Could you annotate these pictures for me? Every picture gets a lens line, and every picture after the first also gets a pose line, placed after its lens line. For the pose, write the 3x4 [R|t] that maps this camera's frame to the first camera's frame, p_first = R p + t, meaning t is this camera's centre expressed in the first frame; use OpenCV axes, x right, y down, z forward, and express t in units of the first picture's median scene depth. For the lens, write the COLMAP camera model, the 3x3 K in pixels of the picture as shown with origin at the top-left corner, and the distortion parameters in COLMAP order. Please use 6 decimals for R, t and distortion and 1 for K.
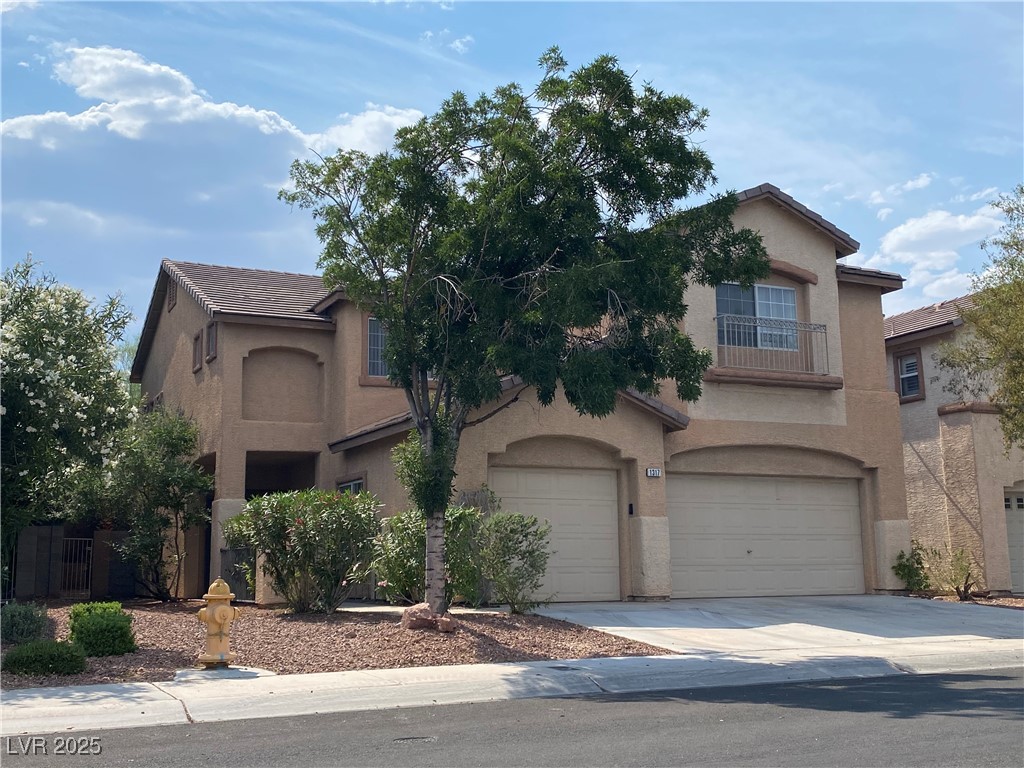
lens RADIAL K [[1240.4, 0, 512.0], [0, 1240.4, 384.0], [0, 0, 1]] dist [0.181723, -0.540683]
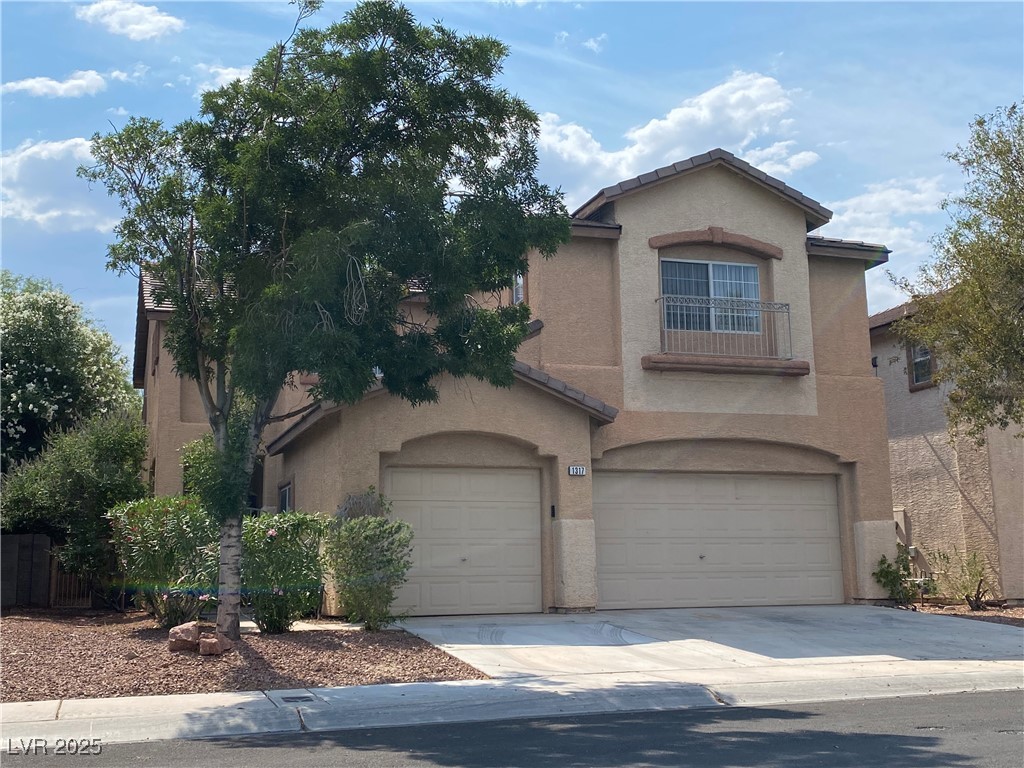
lens RADIAL K [[1240.4, 0, 512.0], [0, 1240.4, 384.0], [0, 0, 1]] dist [0.181723, -0.540683]
pose [[0.992396, -0.021665, -0.121166, 0.160275], [0.021456, 0.999765, -0.003032, 0.008700], [0.121204, 0.000409, 0.992628, 0.085810]]
